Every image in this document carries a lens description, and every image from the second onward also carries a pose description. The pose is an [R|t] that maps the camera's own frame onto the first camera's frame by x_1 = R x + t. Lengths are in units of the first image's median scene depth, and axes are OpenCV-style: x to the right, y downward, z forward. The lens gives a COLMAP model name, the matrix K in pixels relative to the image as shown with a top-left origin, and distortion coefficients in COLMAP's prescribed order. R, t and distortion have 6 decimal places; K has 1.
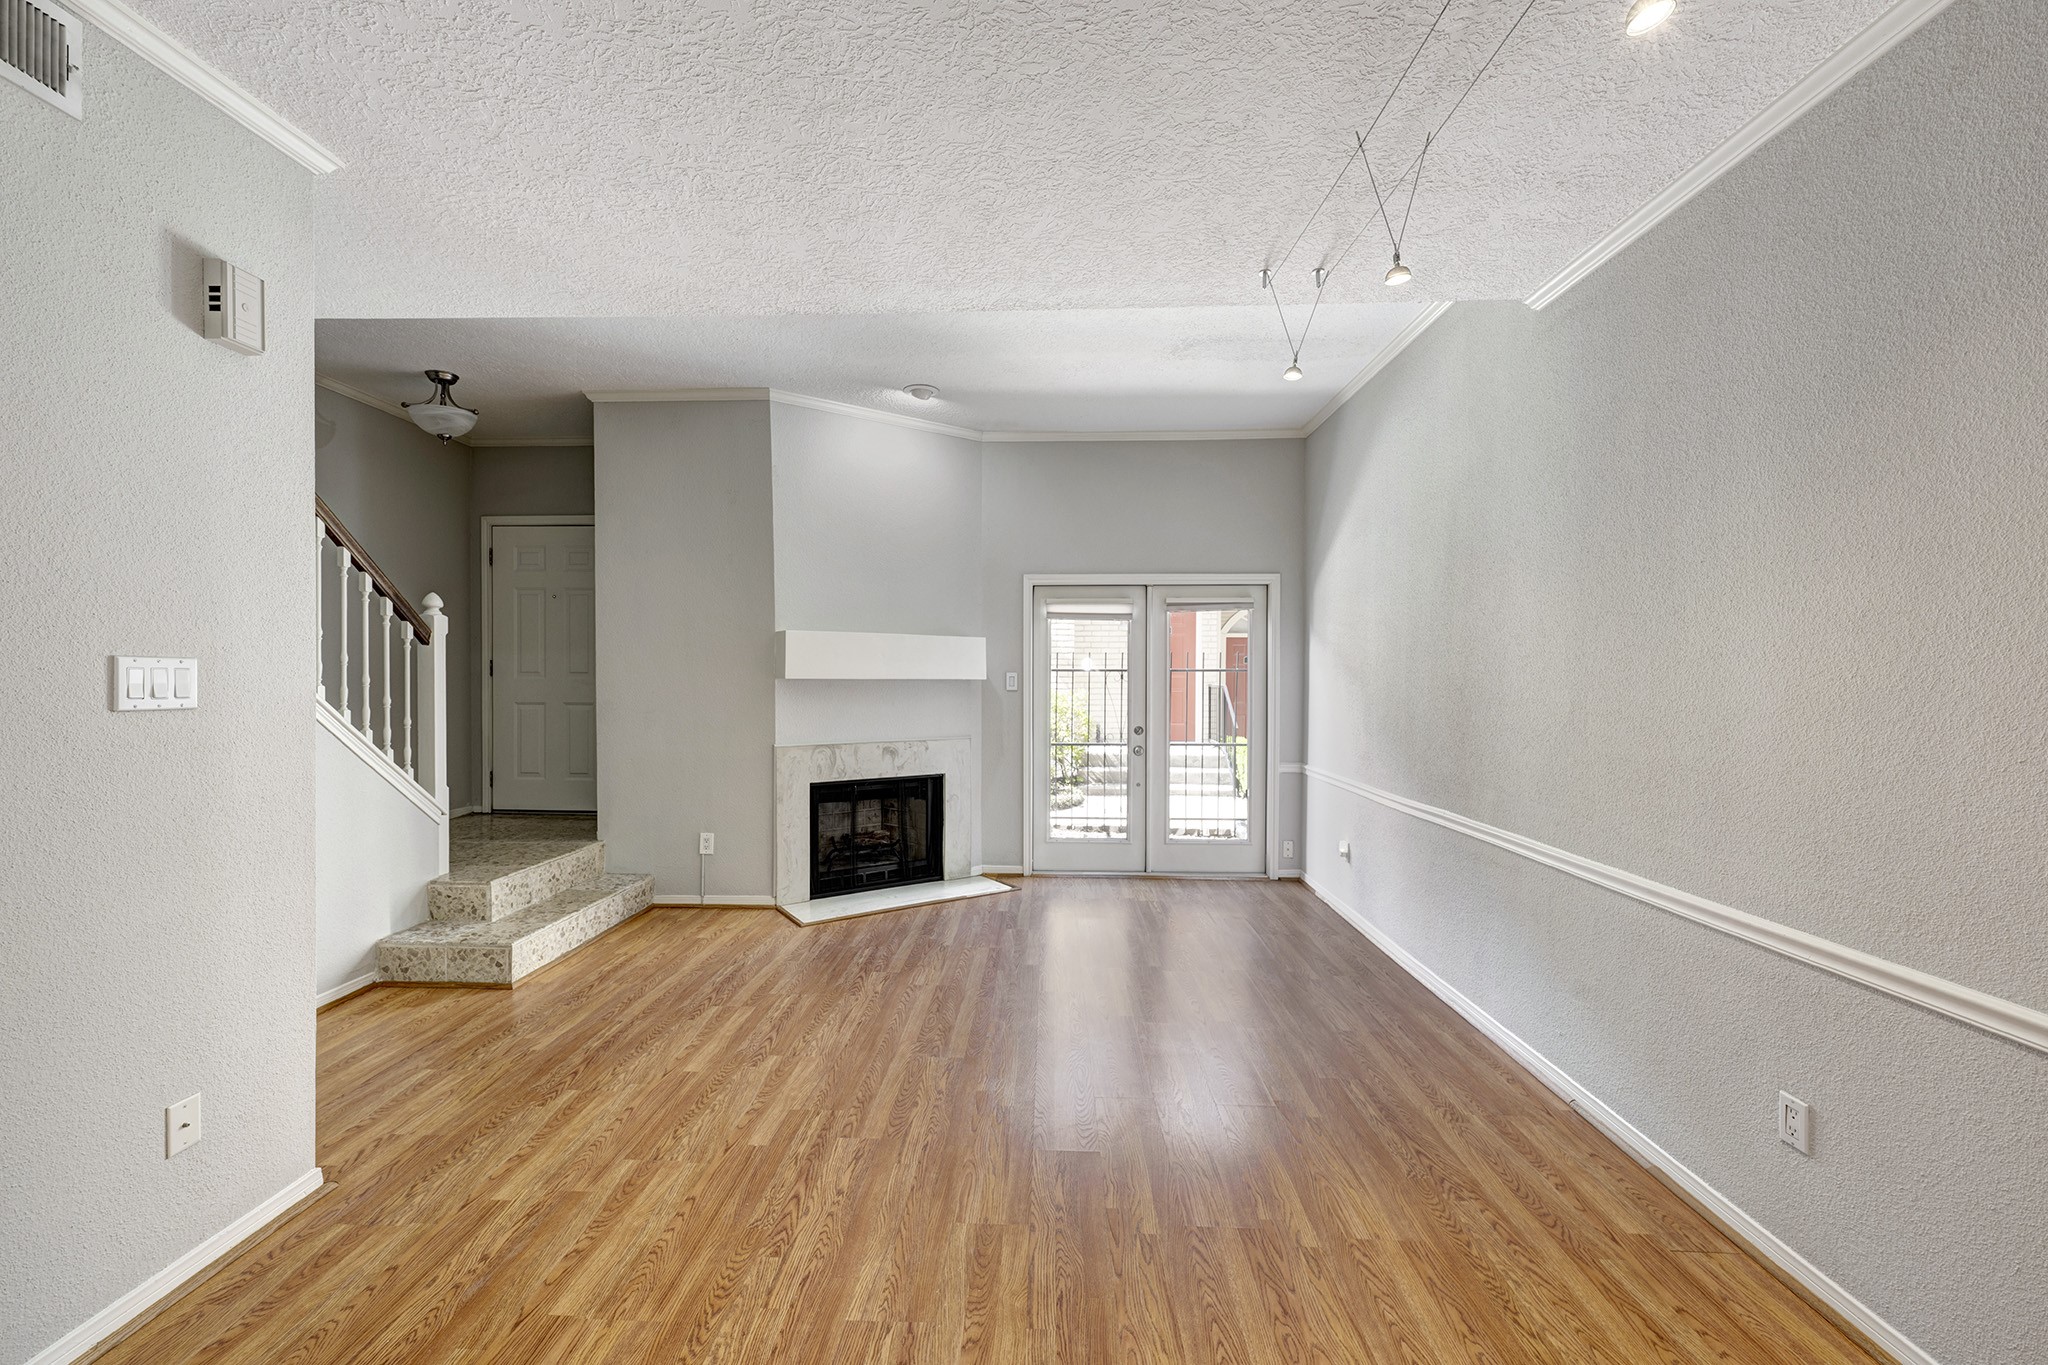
lens RADIAL K [[811.2, 0, 1017.4], [0, 811.2, 687.7], [0, 0, 1]] dist [-0.000436, -0.000131]
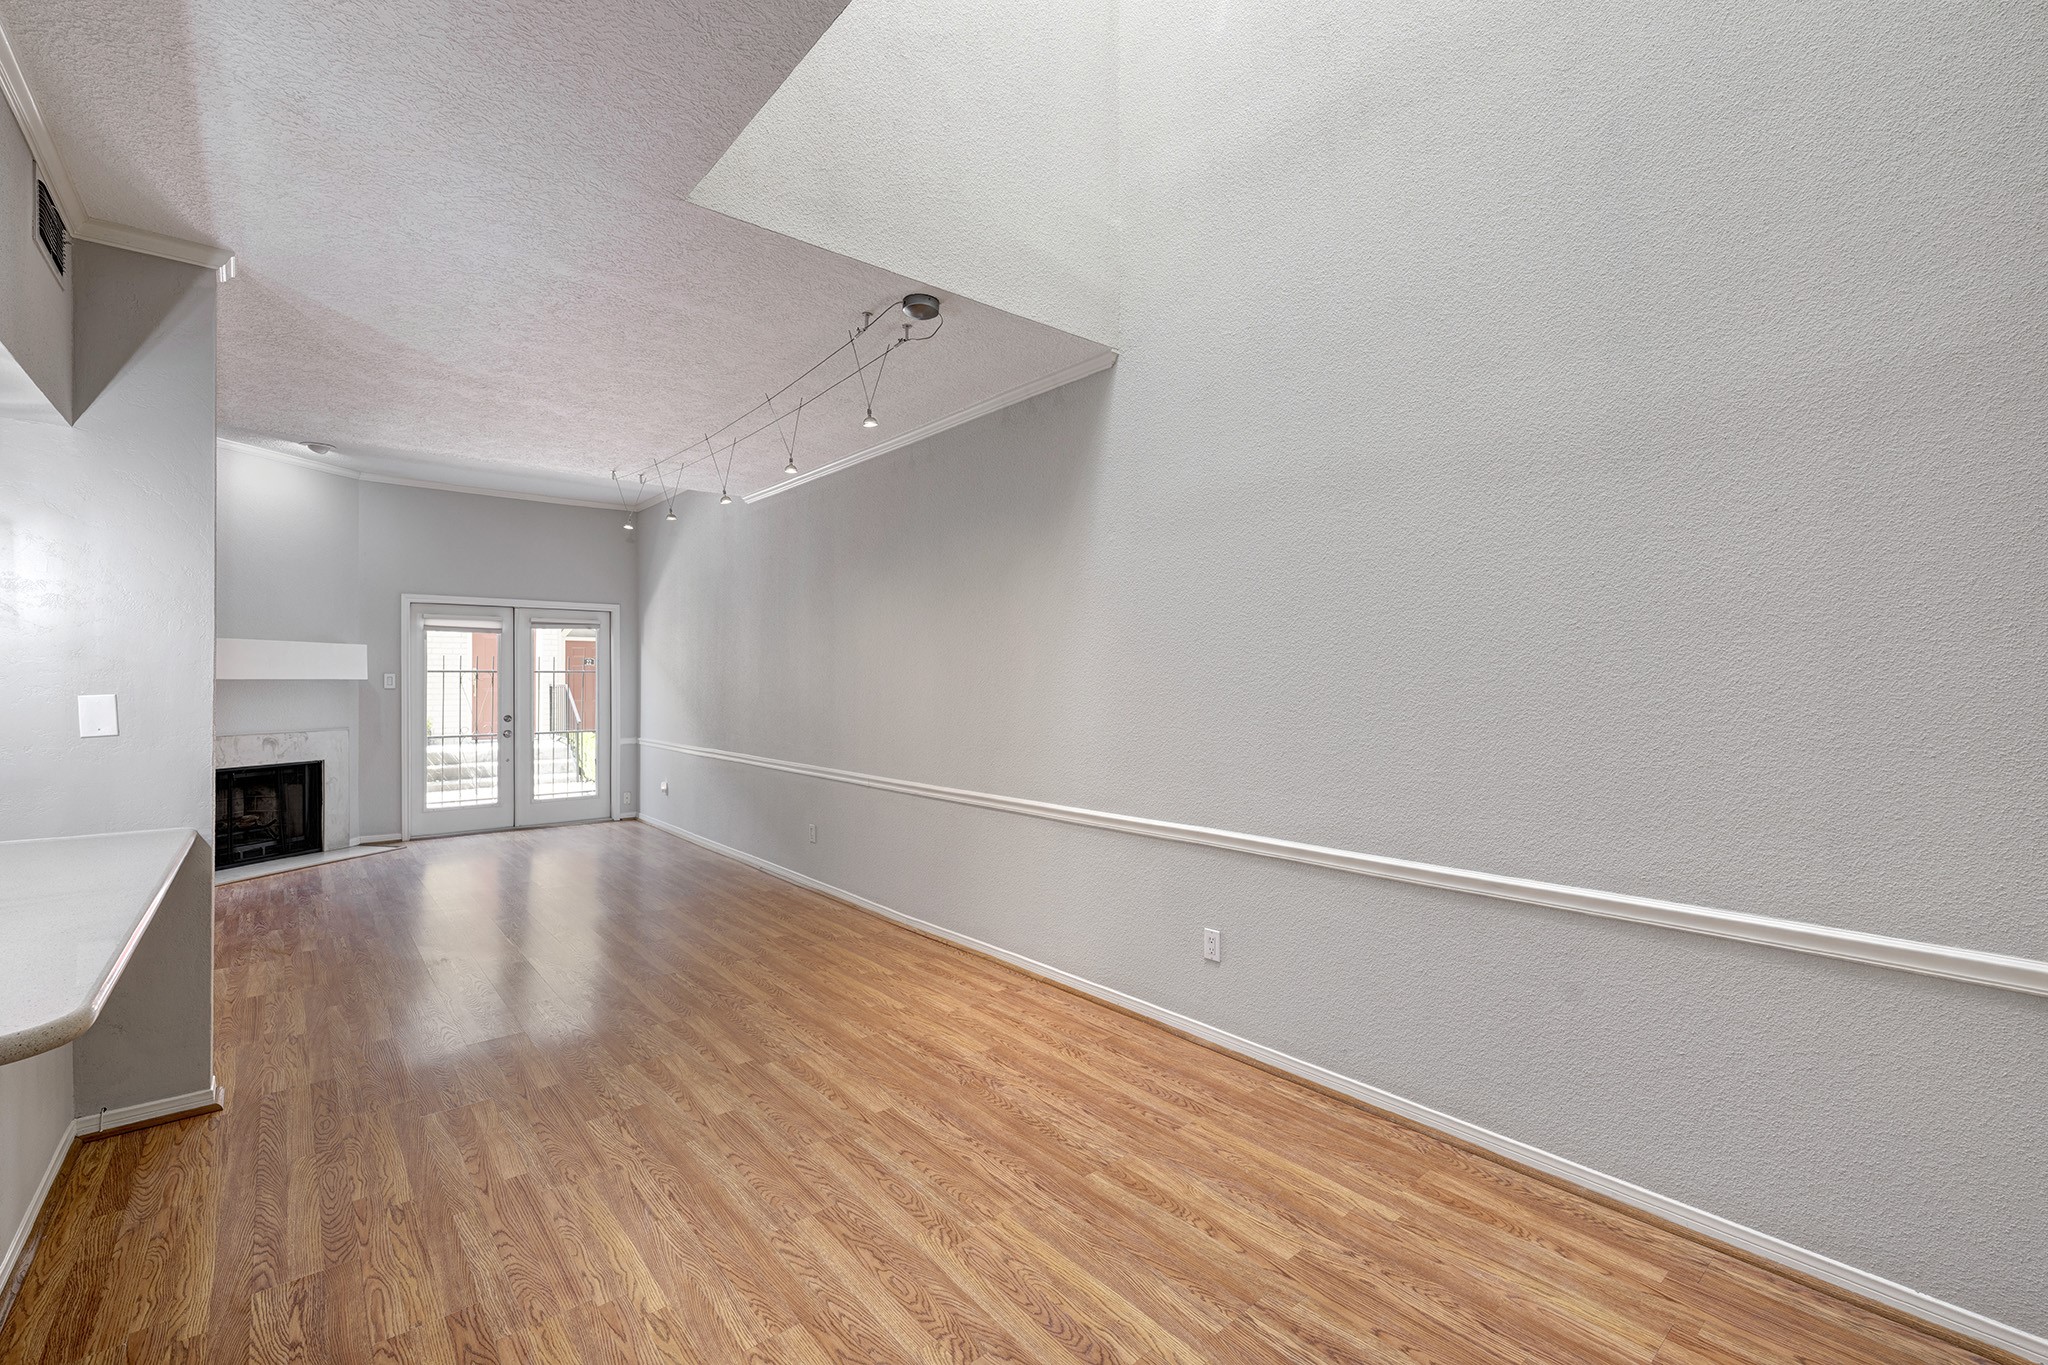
lens RADIAL K [[873.9, 0, 1008.4], [0, 873.9, 683.9], [0, 0, 1]] dist [-0.003388, 0.000008]
pose [[0.741636, -0.005345, 0.670782, -0.261078], [0.009193, 0.999955, -0.002195, 0.010491], [-0.670740, 0.007795, 0.741652, -0.774548]]
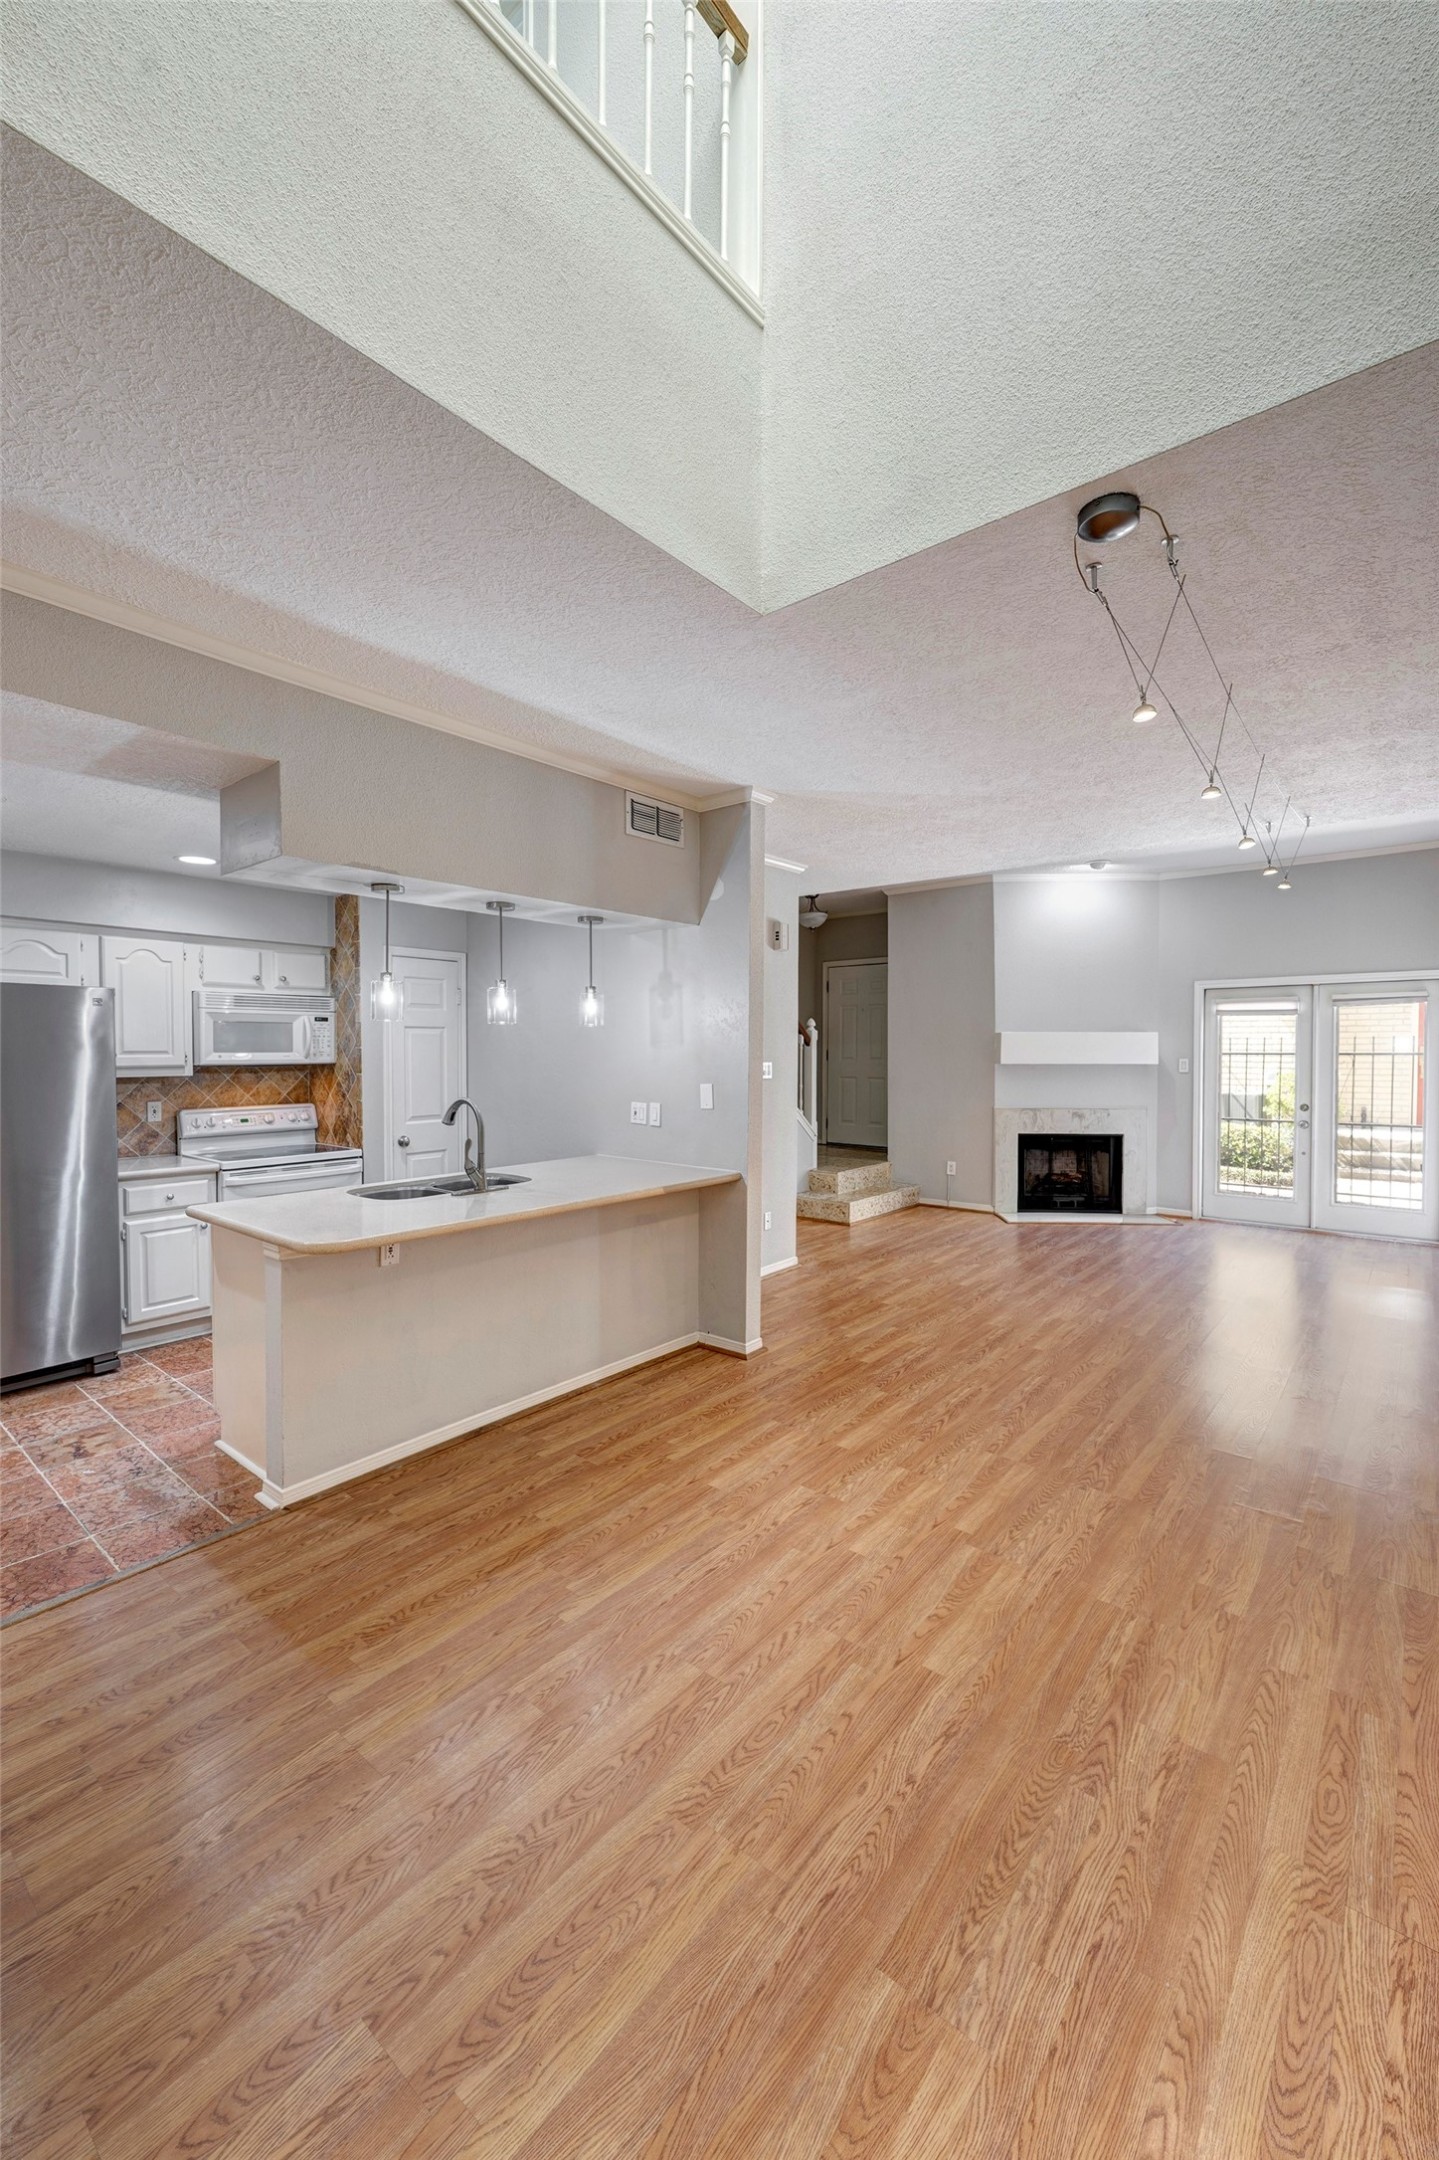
lens RADIAL K [[855.6, 0, 726.7], [0, 855.6, 1076.3], [0, 0, 1]] dist [-0.000436, -0.000131]
pose [[0.798168, 0.014694, -0.602255, 0.307276], [-0.004217, 0.999814, 0.018805, -0.017582], [0.602420, -0.012470, 0.798082, -0.674901]]
